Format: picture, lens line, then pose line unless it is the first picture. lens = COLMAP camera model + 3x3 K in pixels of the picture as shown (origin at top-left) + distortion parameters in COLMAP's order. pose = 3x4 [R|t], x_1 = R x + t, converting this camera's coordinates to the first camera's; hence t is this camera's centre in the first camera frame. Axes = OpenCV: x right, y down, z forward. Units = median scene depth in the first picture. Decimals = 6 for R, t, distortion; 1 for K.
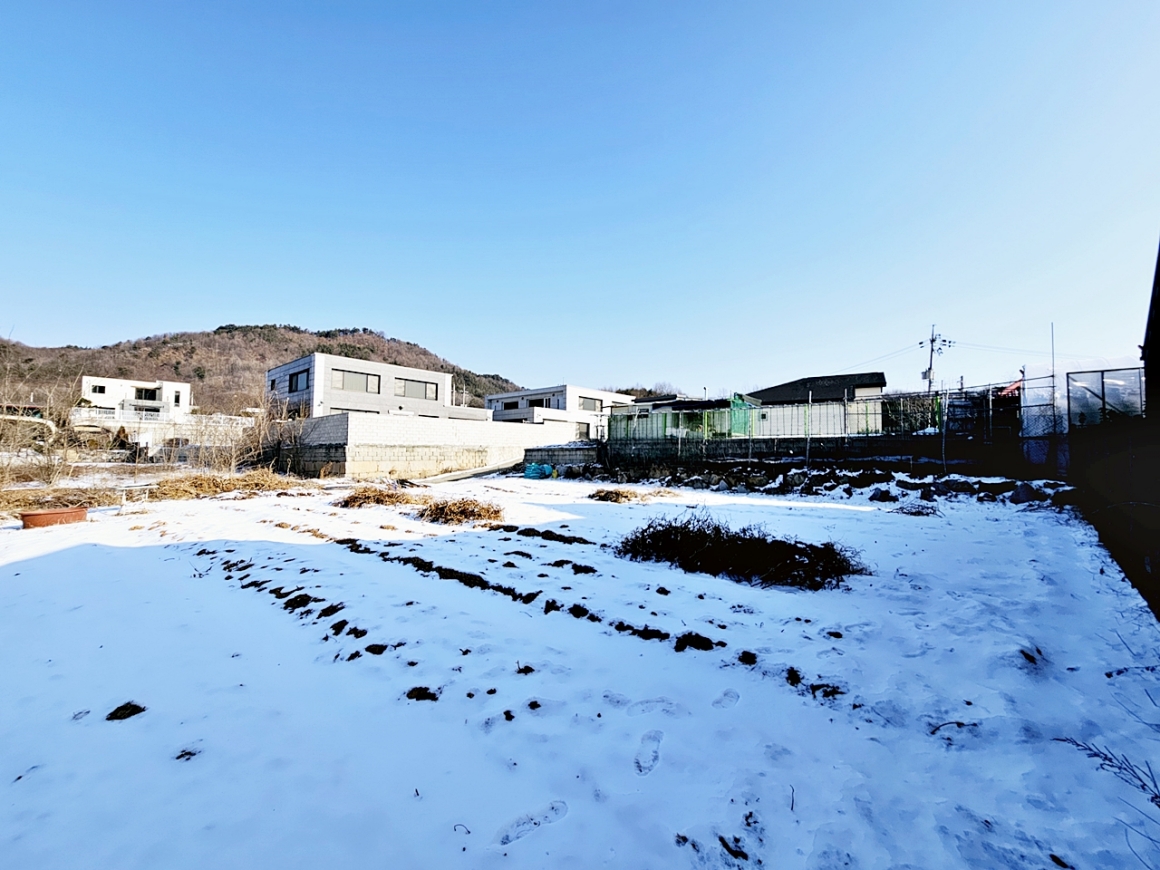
lens RADIAL K [[473.0, 0, 579.1], [0, 473.0, 434.9], [0, 0, 1]] dist [-0.001683, 0.000716]
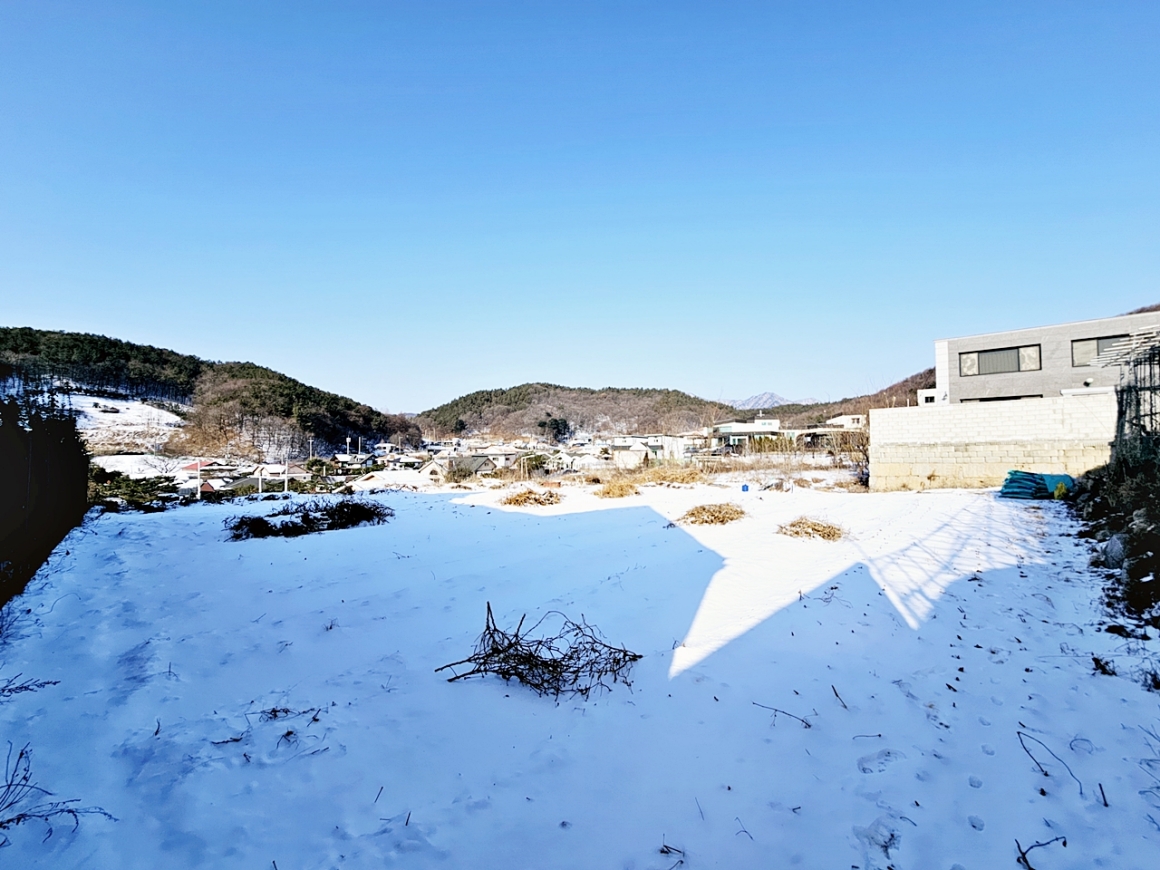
lens RADIAL K [[473.0, 0, 579.7], [0, 473.0, 433.9], [0, 0, 1]] dist [-0.001683, 0.000716]
pose [[-0.039230, -0.050471, -0.997955, 0.525282], [0.047172, 0.997516, -0.052303, 0.024132], [0.998116, -0.049128, -0.036752, 0.545848]]
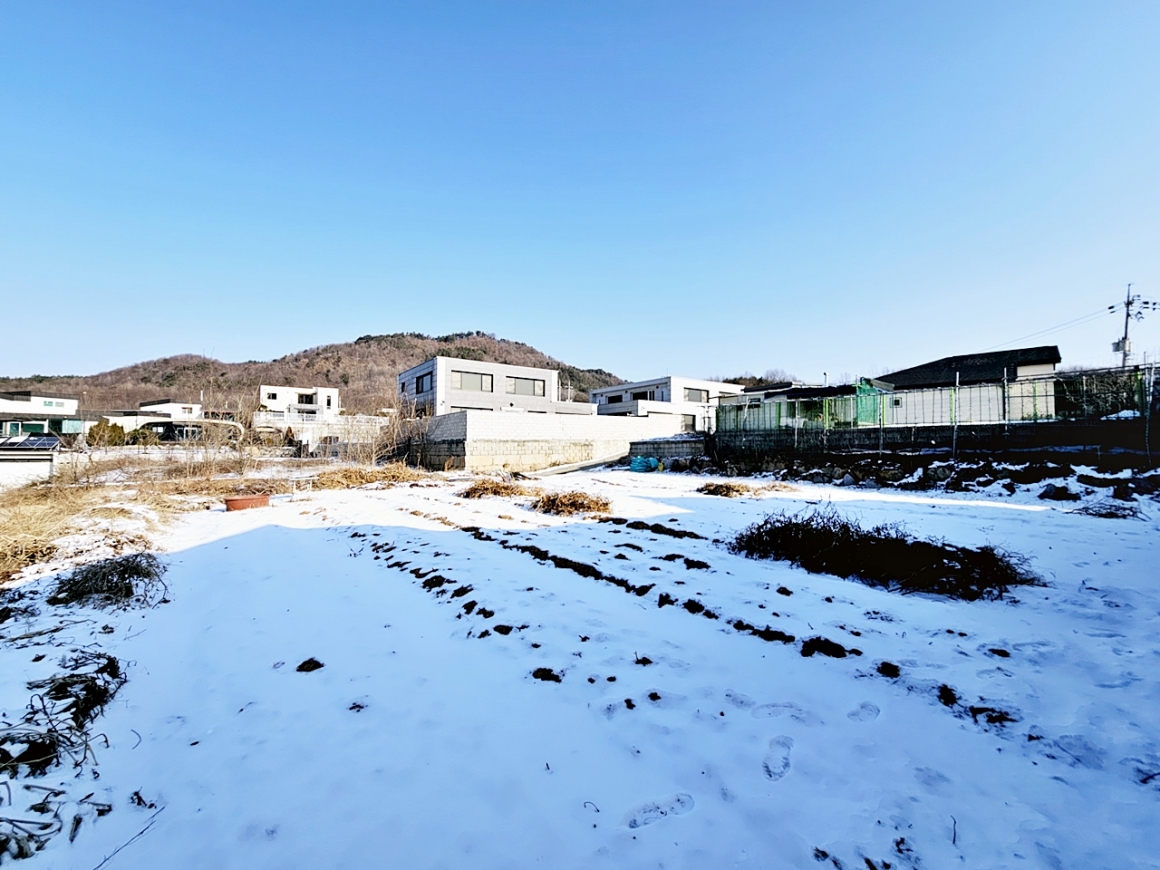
lens RADIAL K [[473.0, 0, 579.1], [0, 473.0, 433.8], [0, 0, 1]] dist [-0.001683, 0.000716]
pose [[0.976139, -0.014788, -0.216643, -0.003002], [0.017426, 0.999795, 0.010271, -0.000146], [0.216447, -0.013801, 0.976197, -0.001201]]
